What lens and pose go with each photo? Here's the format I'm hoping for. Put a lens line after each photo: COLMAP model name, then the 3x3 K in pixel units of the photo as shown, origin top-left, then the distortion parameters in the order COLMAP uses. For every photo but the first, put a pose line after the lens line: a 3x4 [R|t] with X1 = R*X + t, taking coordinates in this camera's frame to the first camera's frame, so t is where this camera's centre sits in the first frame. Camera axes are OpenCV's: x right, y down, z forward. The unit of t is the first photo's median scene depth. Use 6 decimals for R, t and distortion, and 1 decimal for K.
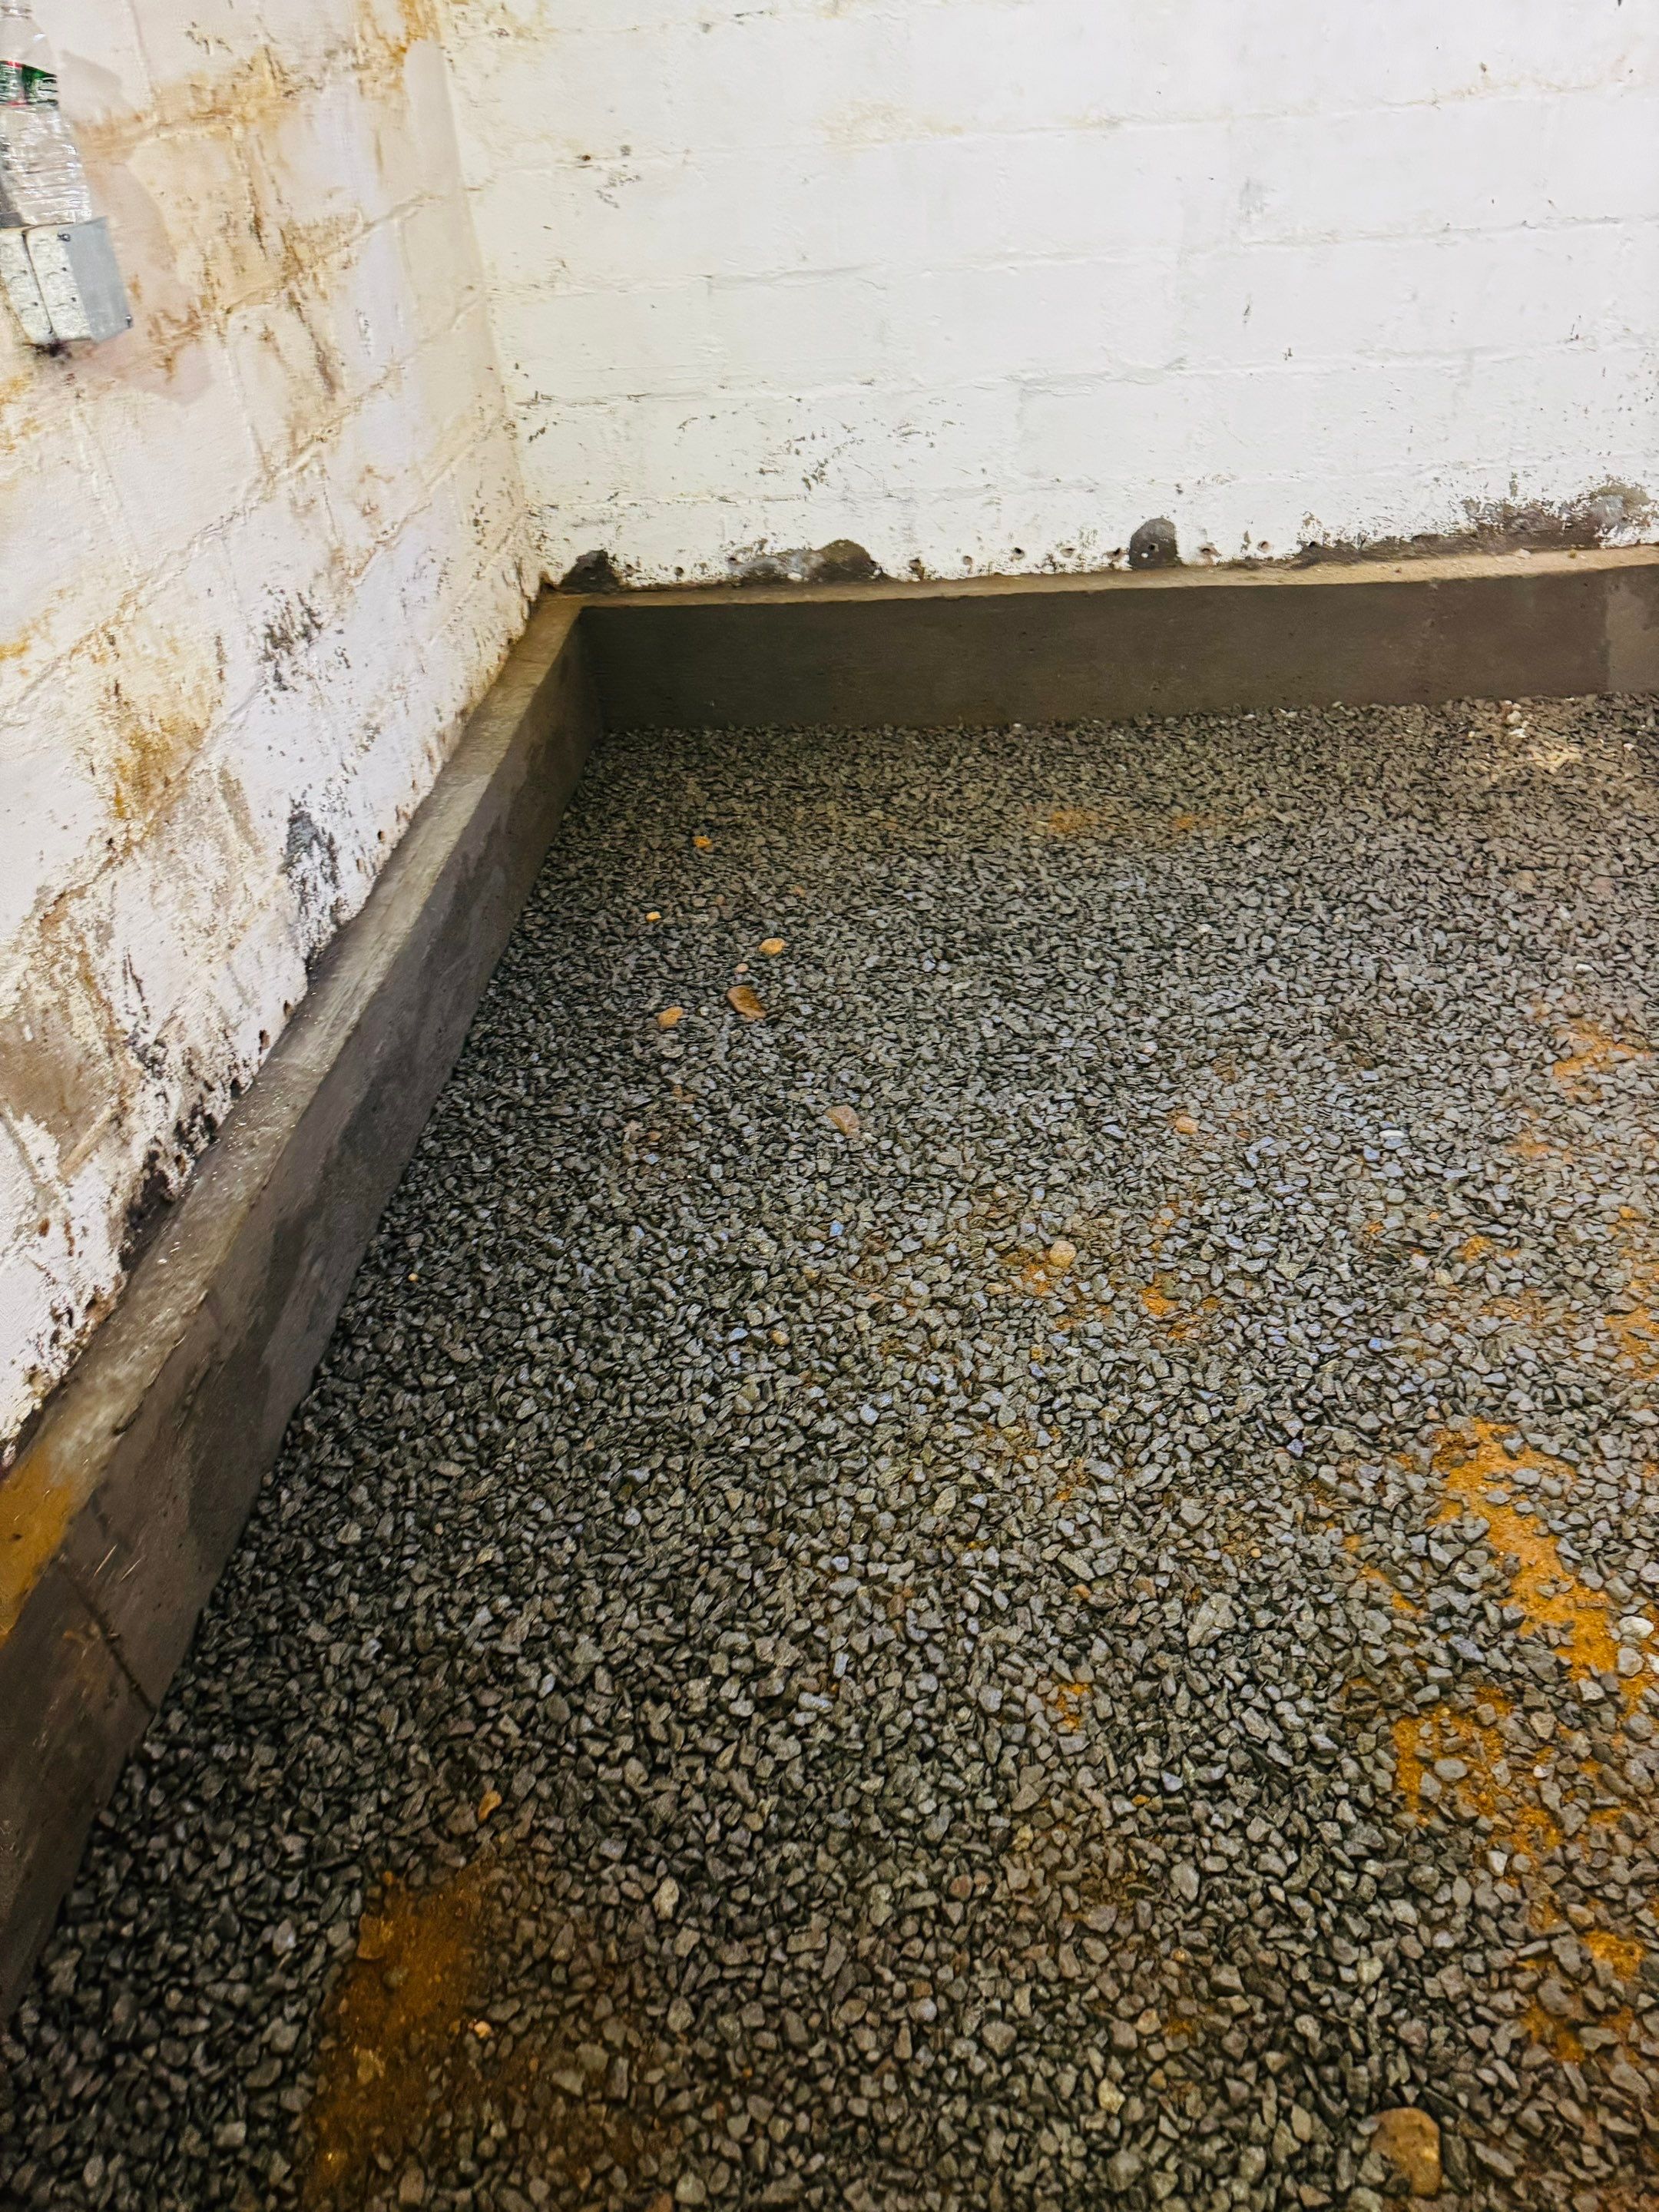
lens RADIAL K [[1606.3, 0, 829.5], [0, 1606.3, 1106.0], [0, 0, 1]] dist [0.092840, -0.109208]
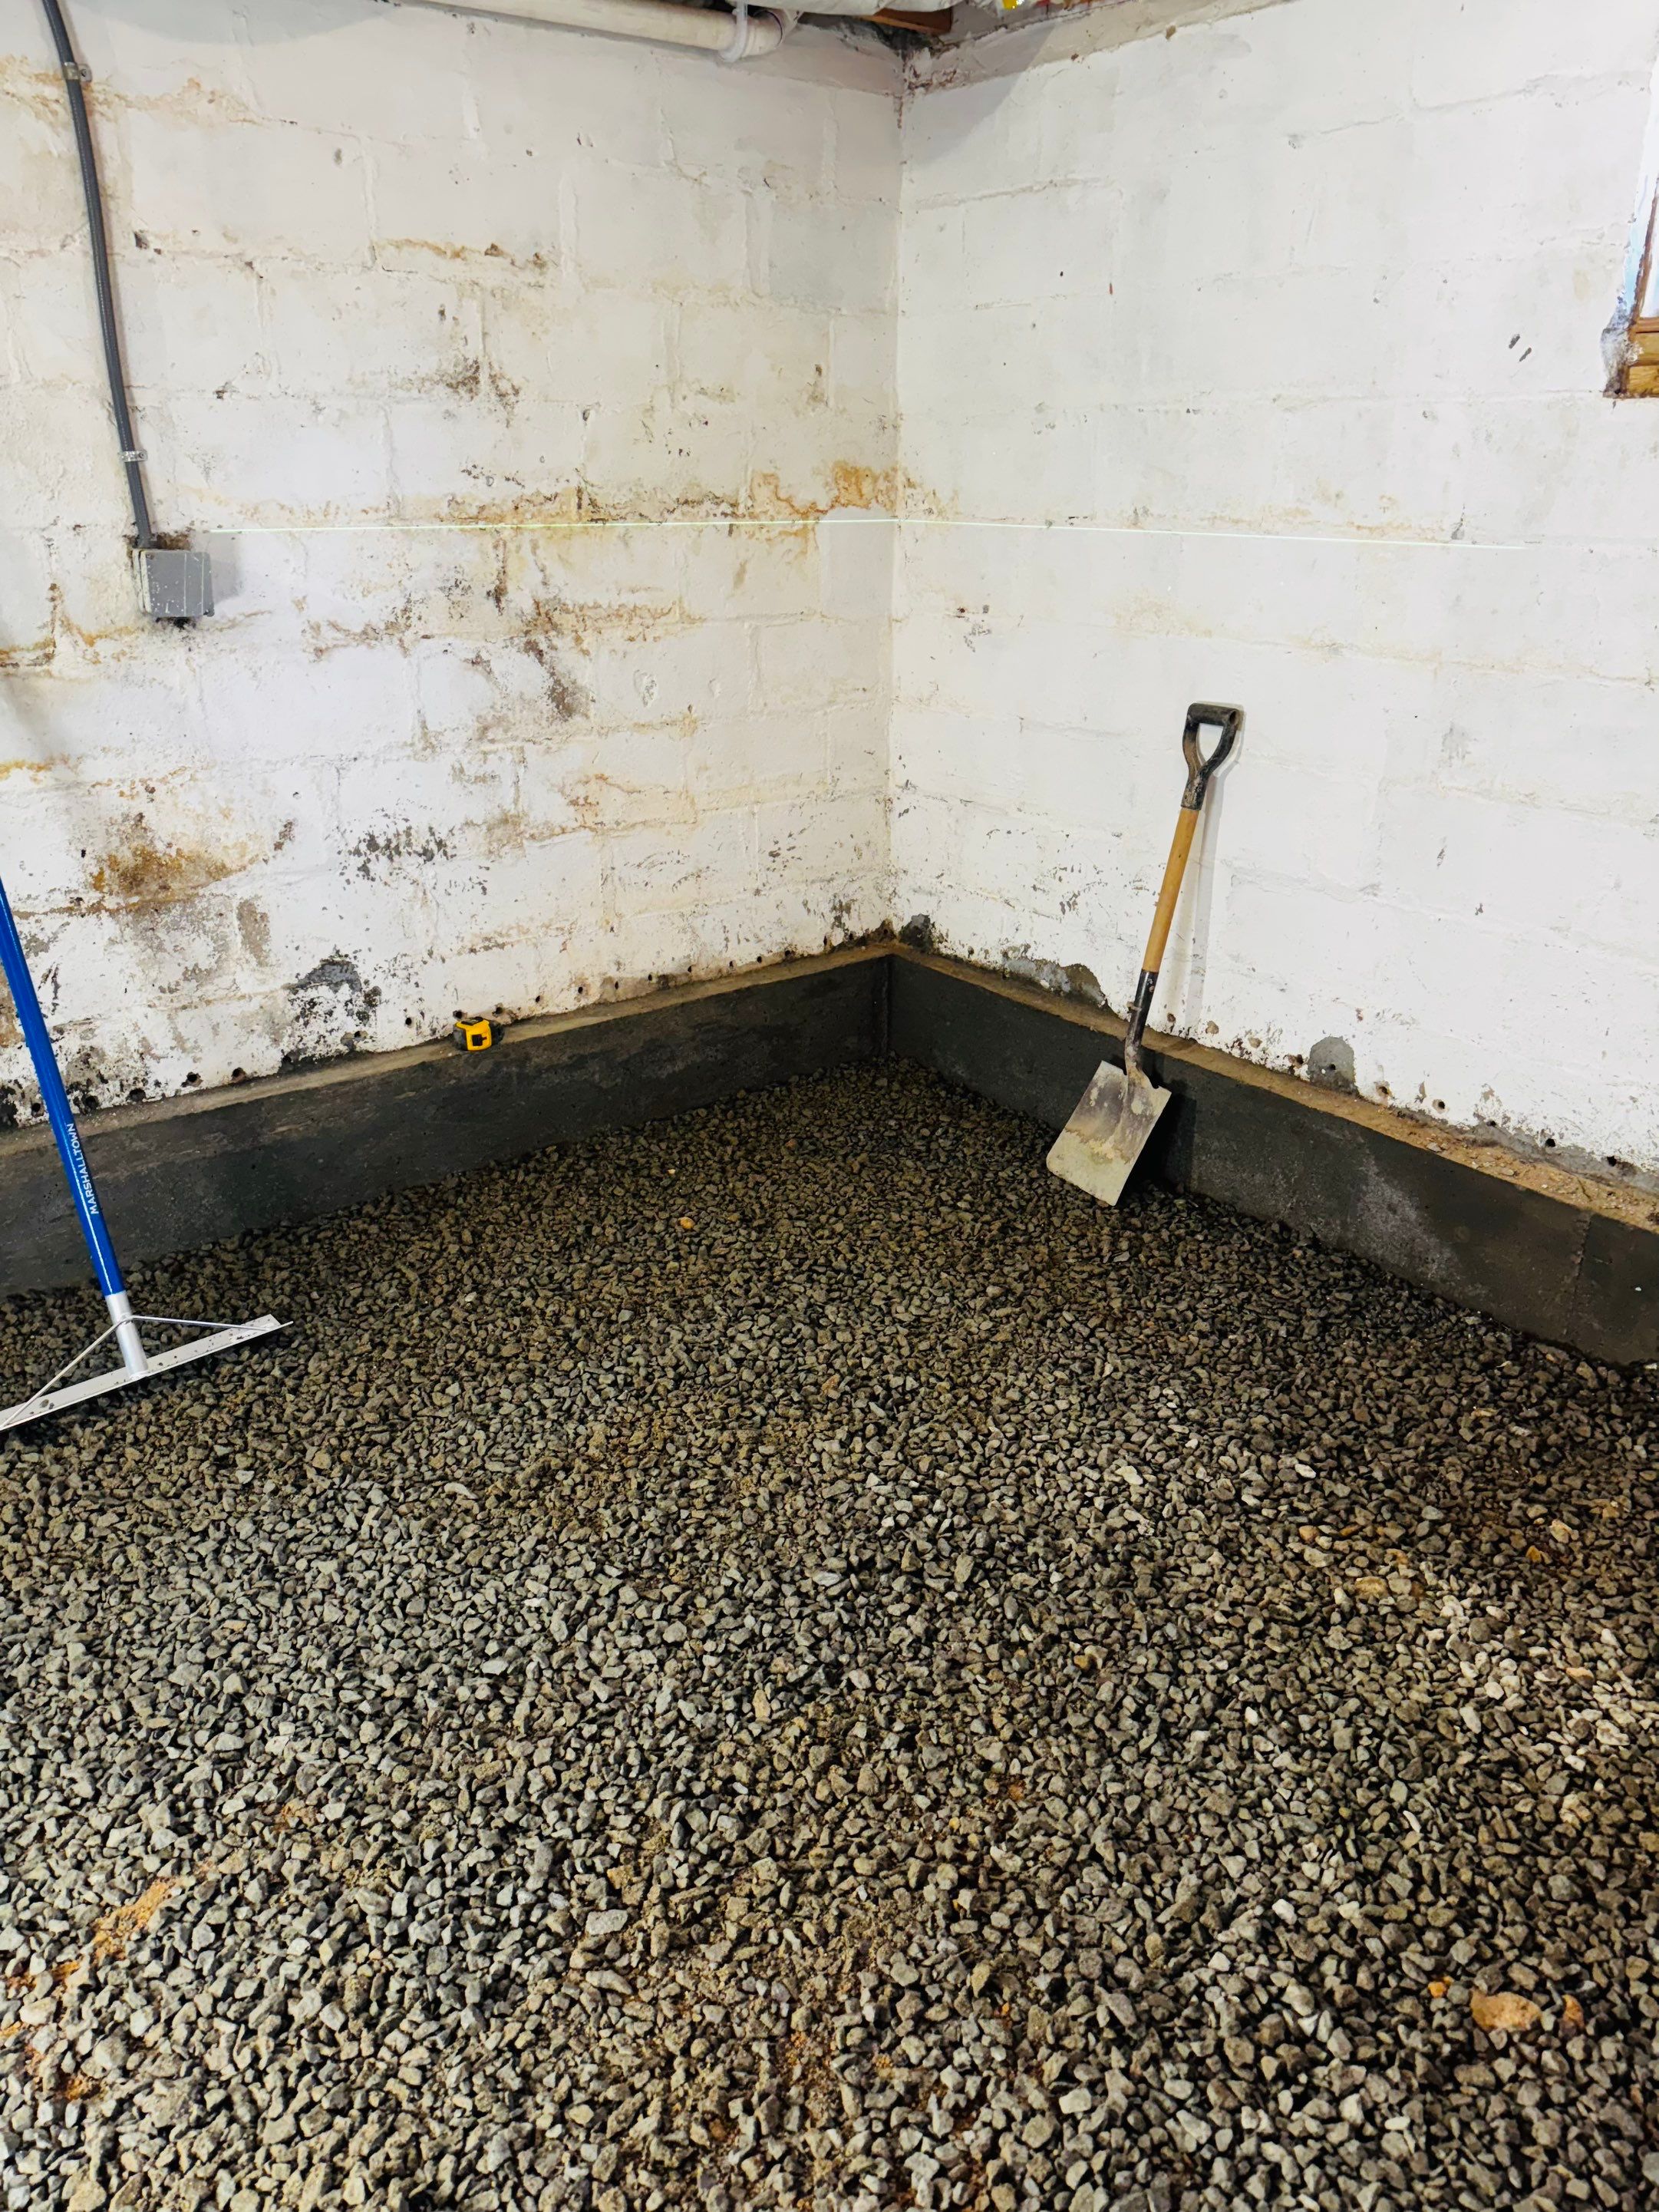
lens RADIAL K [[1606.1, 0, 829.5], [0, 1606.1, 1106.0], [0, 0, 1]] dist [0.092840, -0.109208]
pose [[0.667684, 0.339460, -0.662544, 0.686370], [-0.486652, 0.872518, -0.043385, -0.162033], [0.563355, 0.351396, 0.747765, 0.184129]]
